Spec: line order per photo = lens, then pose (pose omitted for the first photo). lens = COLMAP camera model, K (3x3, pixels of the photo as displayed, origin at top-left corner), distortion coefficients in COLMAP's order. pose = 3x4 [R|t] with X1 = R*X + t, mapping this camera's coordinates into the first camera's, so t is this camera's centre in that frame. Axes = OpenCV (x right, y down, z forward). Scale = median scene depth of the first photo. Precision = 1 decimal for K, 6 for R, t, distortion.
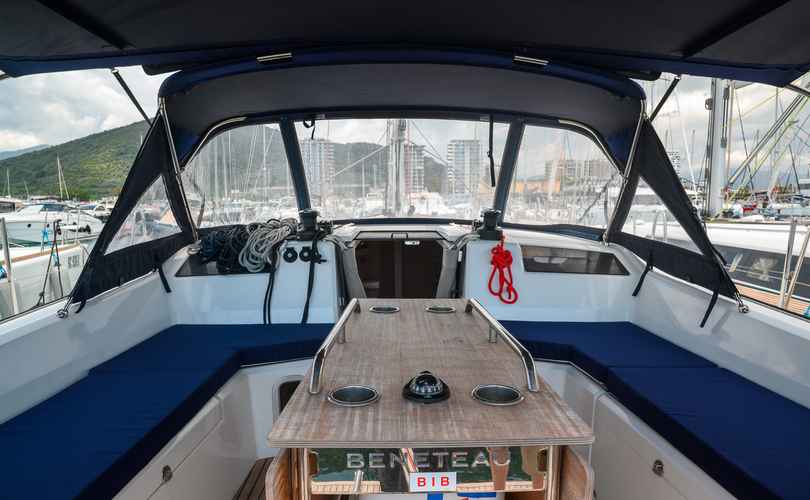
lens RADIAL K [[486.6, 0, 405.0], [0, 486.6, 250.0], [0, 0, 1]] dist [-0.058755, 0.049245]
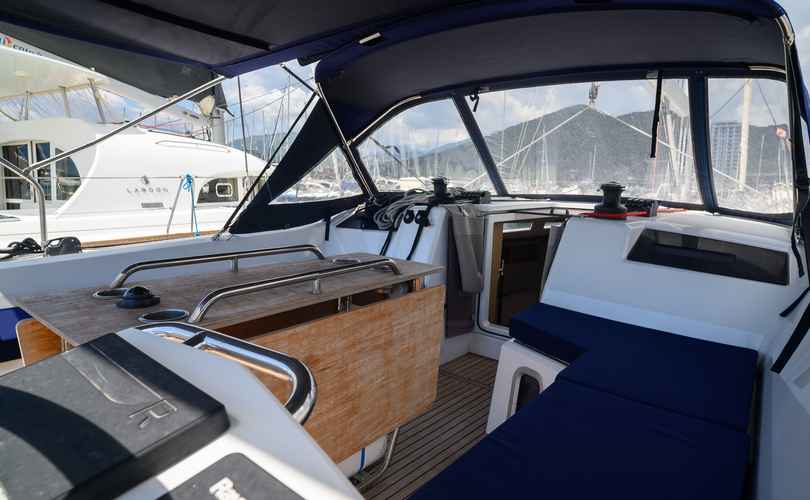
lens RADIAL K [[486.6, 0, 405.0], [0, 486.6, 250.0], [0, 0, 1]] dist [-0.058755, 0.049245]
pose [[0.786076, 0.116486, -0.607054, 0.417329], [-0.096566, 0.993167, 0.065532, 0.012943], [0.610540, 0.007108, 0.791954, 0.111103]]
